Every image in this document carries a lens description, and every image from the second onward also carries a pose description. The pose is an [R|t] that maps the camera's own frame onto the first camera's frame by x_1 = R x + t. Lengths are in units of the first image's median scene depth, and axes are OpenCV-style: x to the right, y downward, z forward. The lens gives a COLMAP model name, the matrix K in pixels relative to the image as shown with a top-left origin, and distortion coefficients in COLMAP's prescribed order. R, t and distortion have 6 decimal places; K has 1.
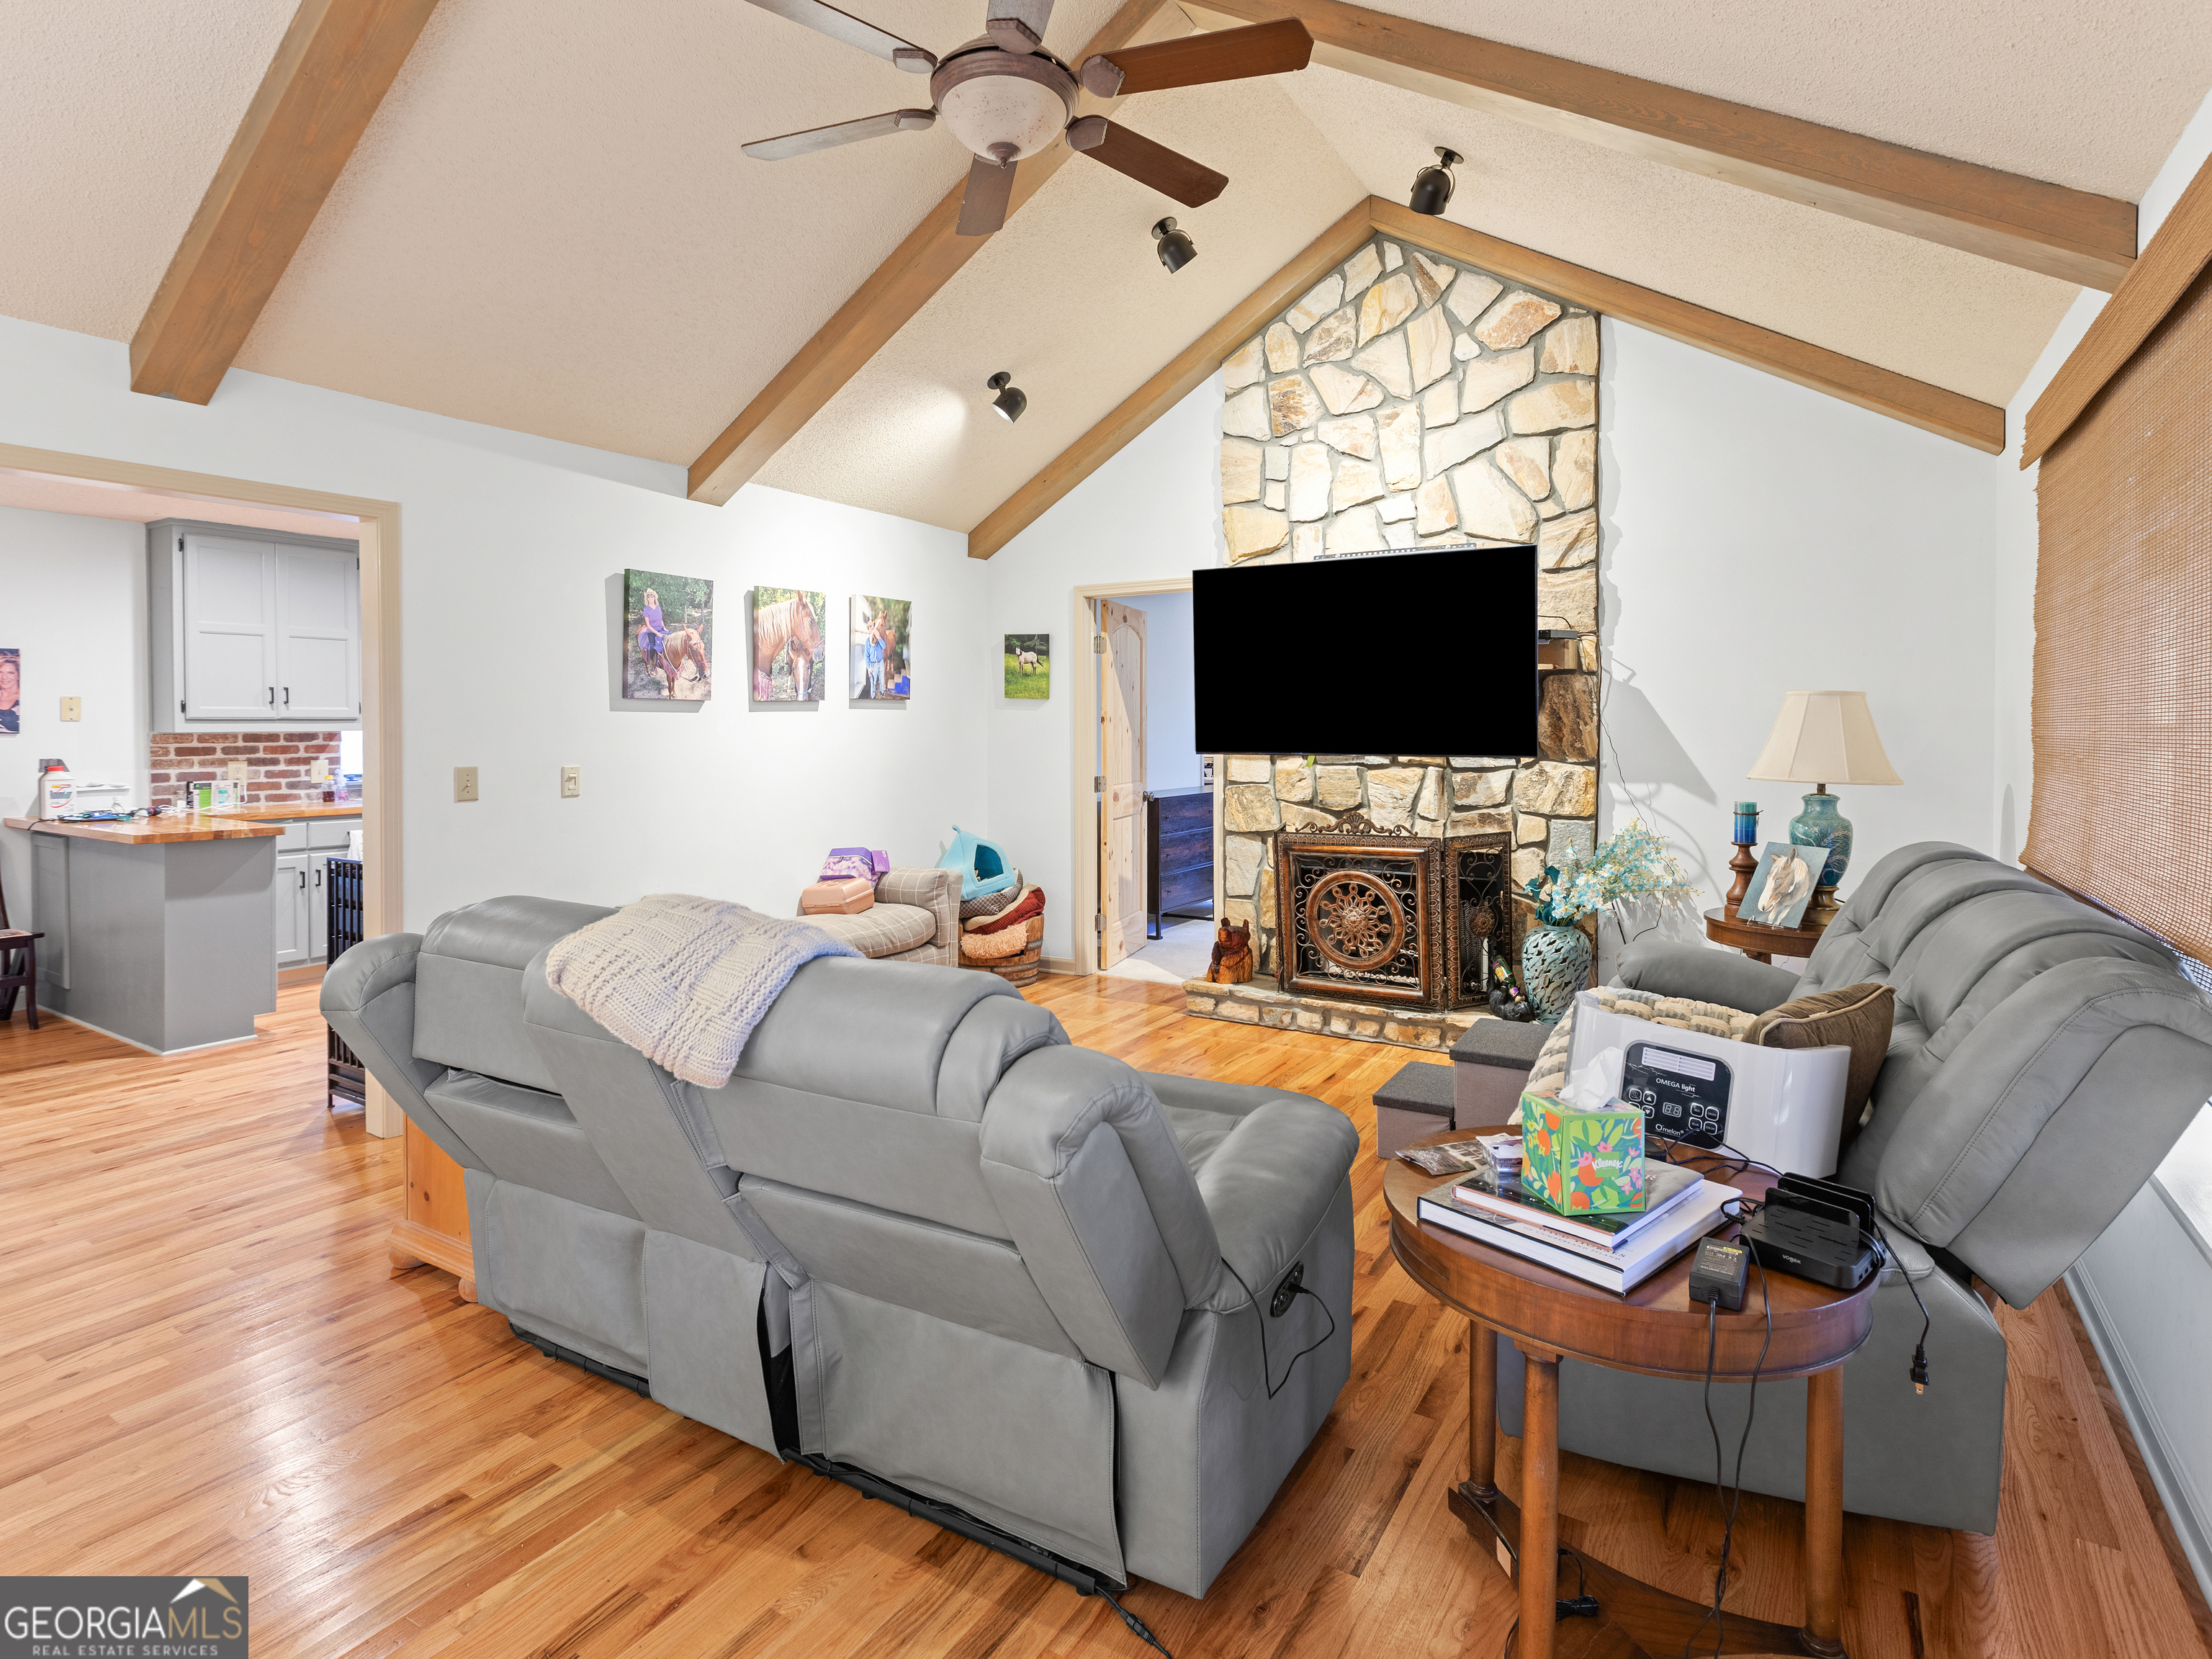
lens RADIAL K [[1155.8, 0, 1121.5], [0, 1155.8, 742.5], [0, 0, 1]] dist [0.002780, -0.002012]
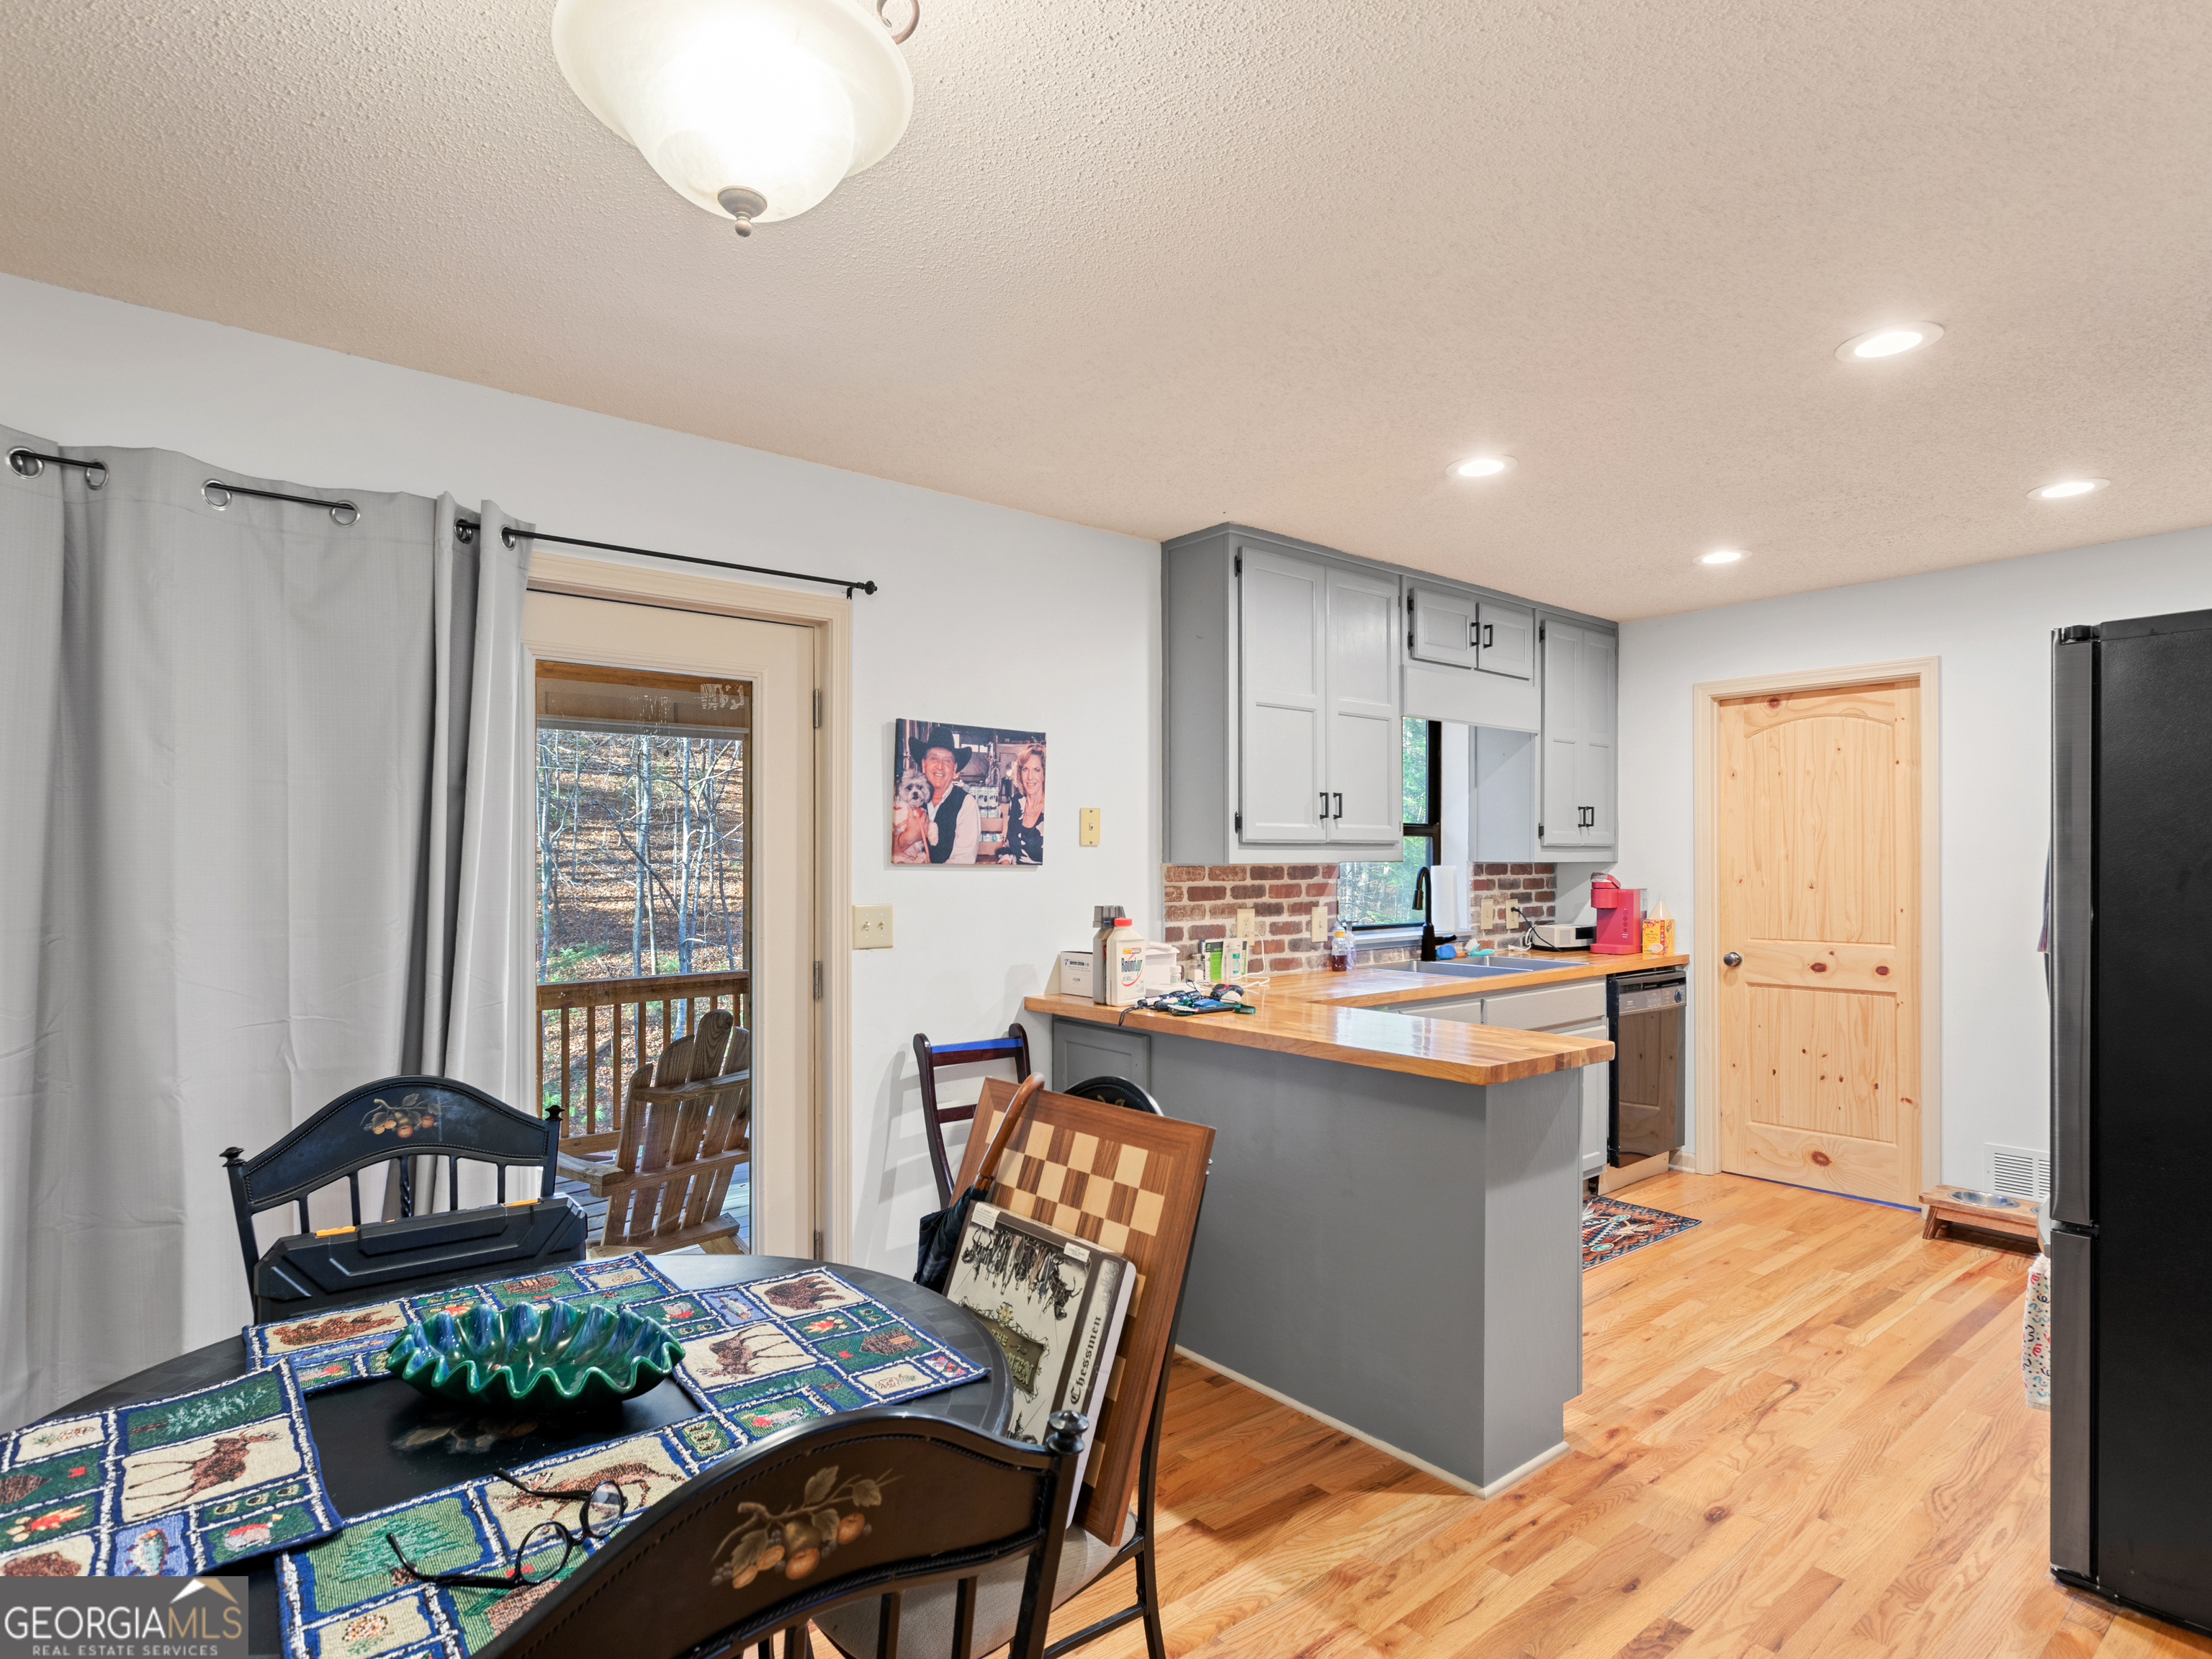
lens RADIAL K [[1155.8, 0, 1103.3], [0, 1155.8, 863.7], [0, 0, 1]] dist [0.002780, -0.002012]
pose [[0.947654, -0.002402, -0.319291, -0.698520], [-0.002736, 0.999874, -0.015642, 0.001504], [0.319288, 0.015696, 0.947528, 0.394249]]
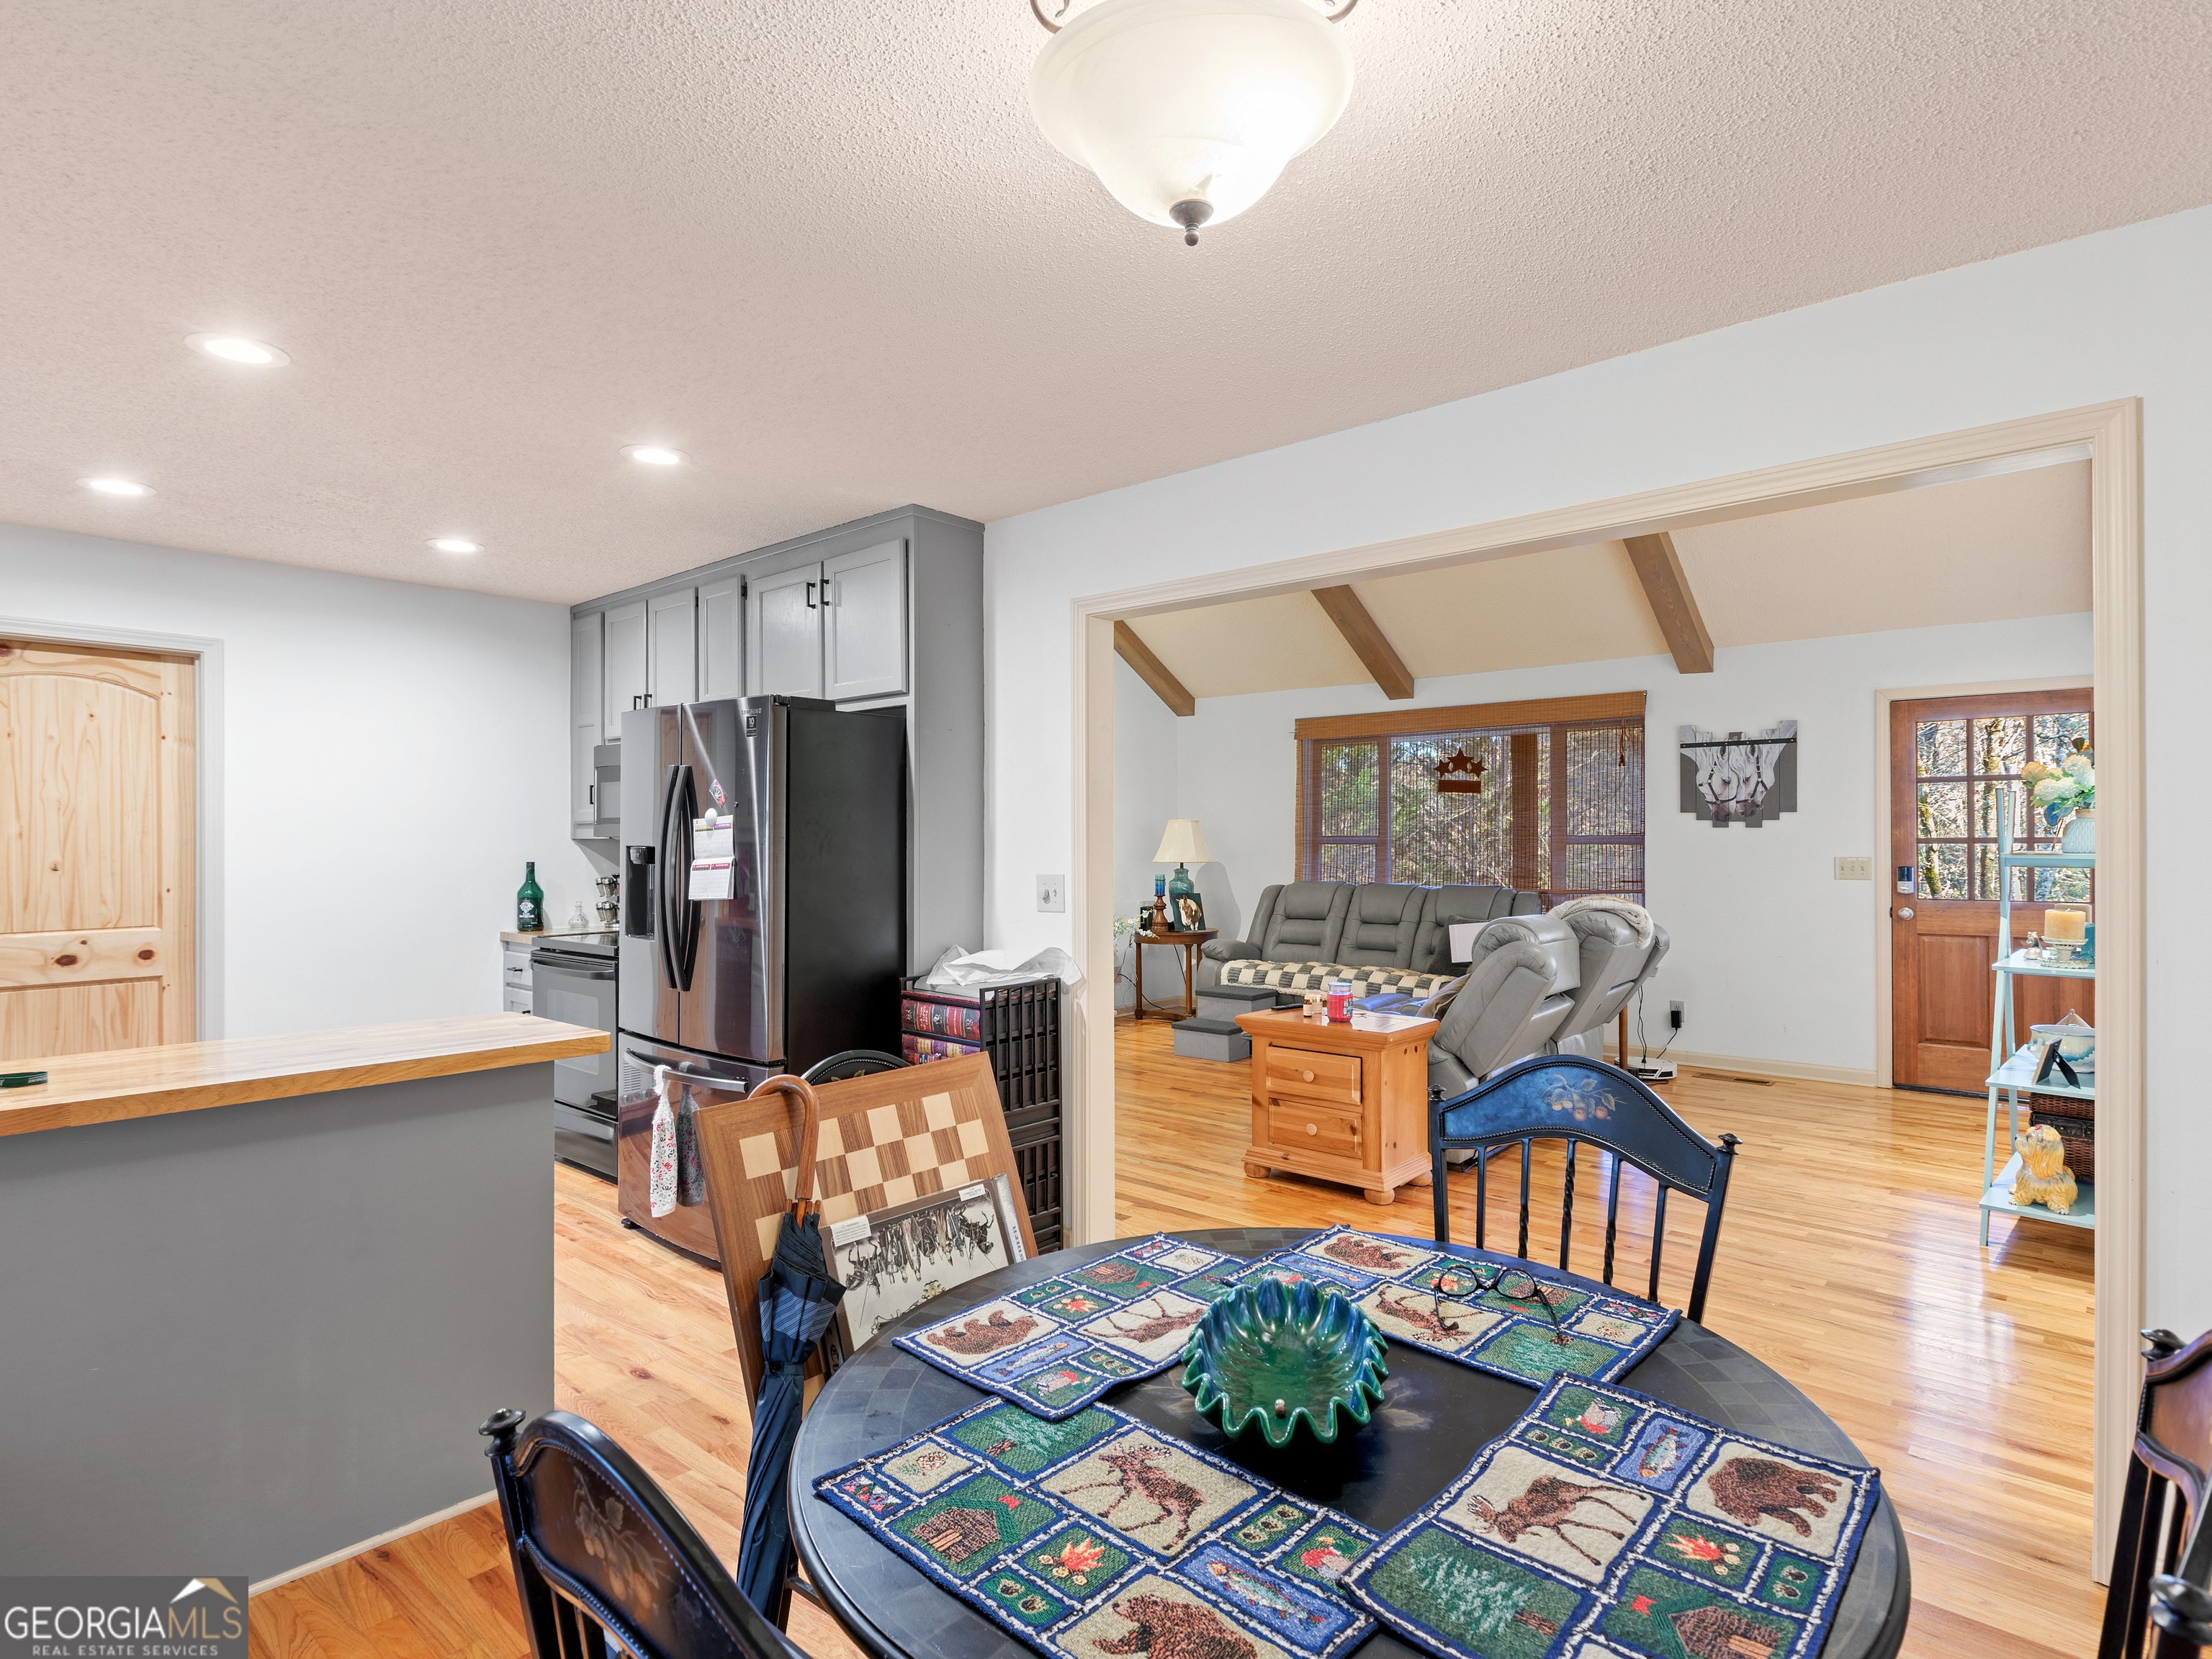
lens RADIAL K [[1155.8, 0, 1107.6], [0, 1155.8, 841.7], [0, 0, 1]] dist [0.002780, -0.002012]
pose [[0.176273, 0.000449, 0.984341, -1.077803], [0.015666, 0.999872, -0.003261, -0.000613], [-0.984217, 0.015995, 0.176244, 0.561758]]
